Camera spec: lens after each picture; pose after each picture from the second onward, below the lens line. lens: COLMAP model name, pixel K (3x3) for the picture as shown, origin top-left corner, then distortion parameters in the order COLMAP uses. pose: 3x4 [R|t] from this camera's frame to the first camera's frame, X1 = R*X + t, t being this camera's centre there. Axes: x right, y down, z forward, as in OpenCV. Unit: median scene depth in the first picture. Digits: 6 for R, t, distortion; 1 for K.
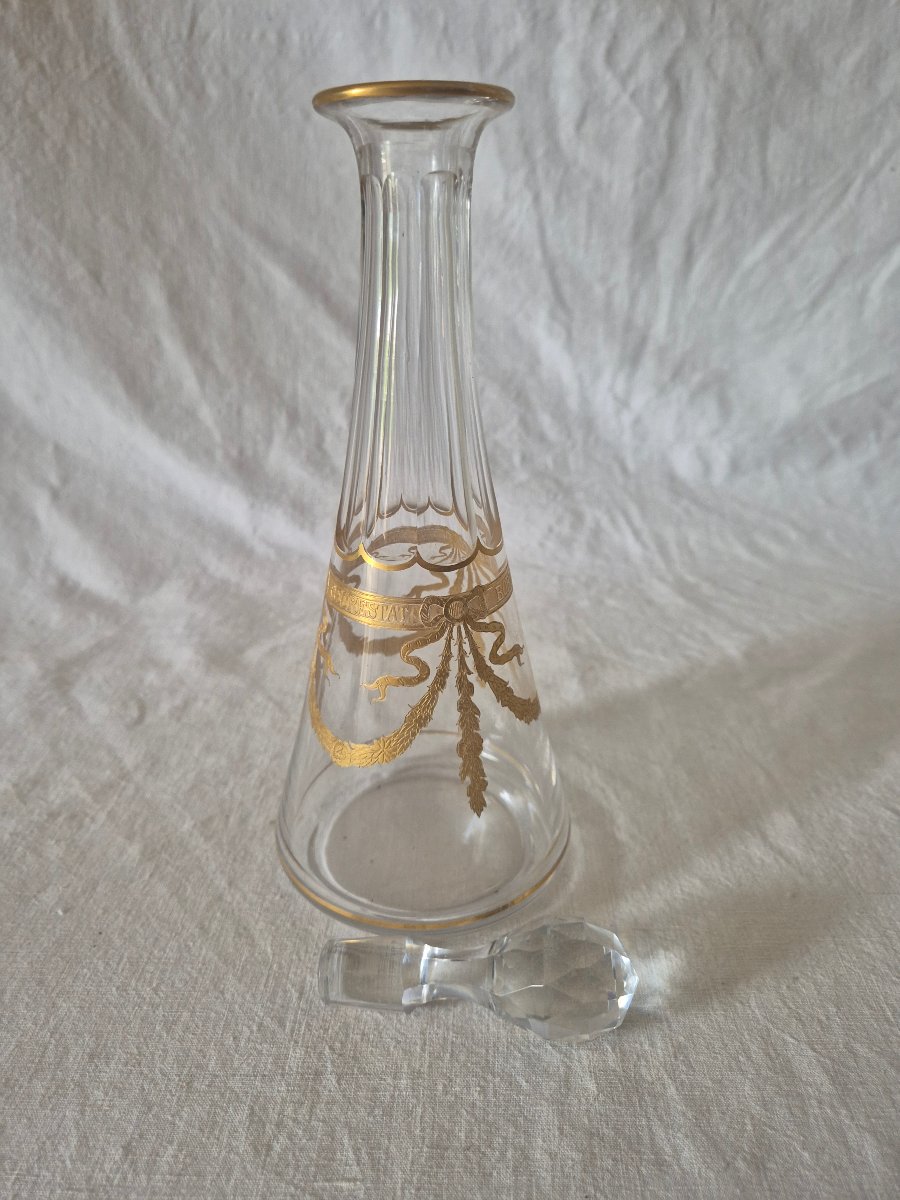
lens RADIAL K [[863.4, 0, 432.1], [0, 863.4, 574.1], [0, 0, 1]] dist [-0.008175, -0.025306]
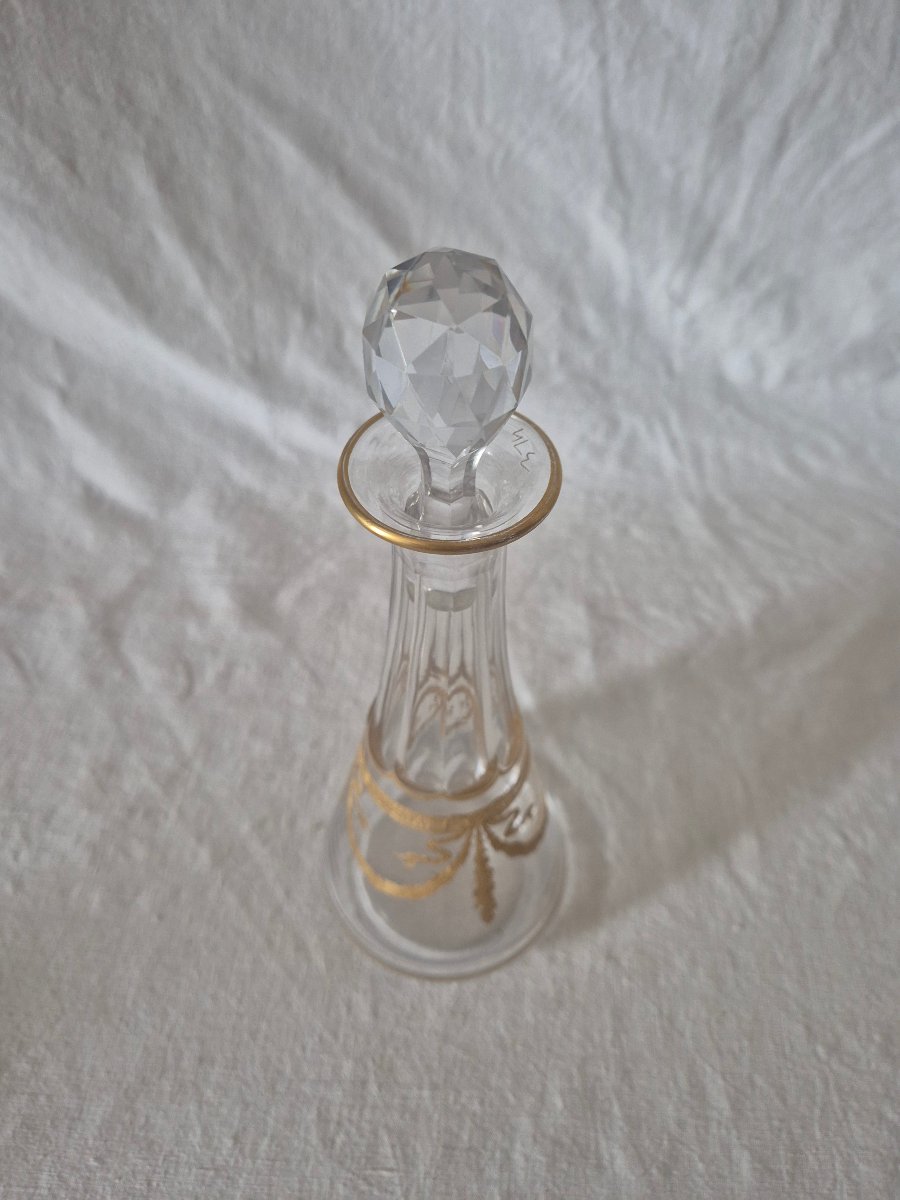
lens RADIAL K [[863.4, 0, 433.4], [0, 863.4, 649.6], [0, 0, 1]] dist [-0.008175, -0.025306]
pose [[0.999513, 0.027049, -0.015530, -0.008461], [-0.016589, 0.882675, 0.469690, -0.333743], [0.026413, -0.469204, 0.882695, 0.045982]]
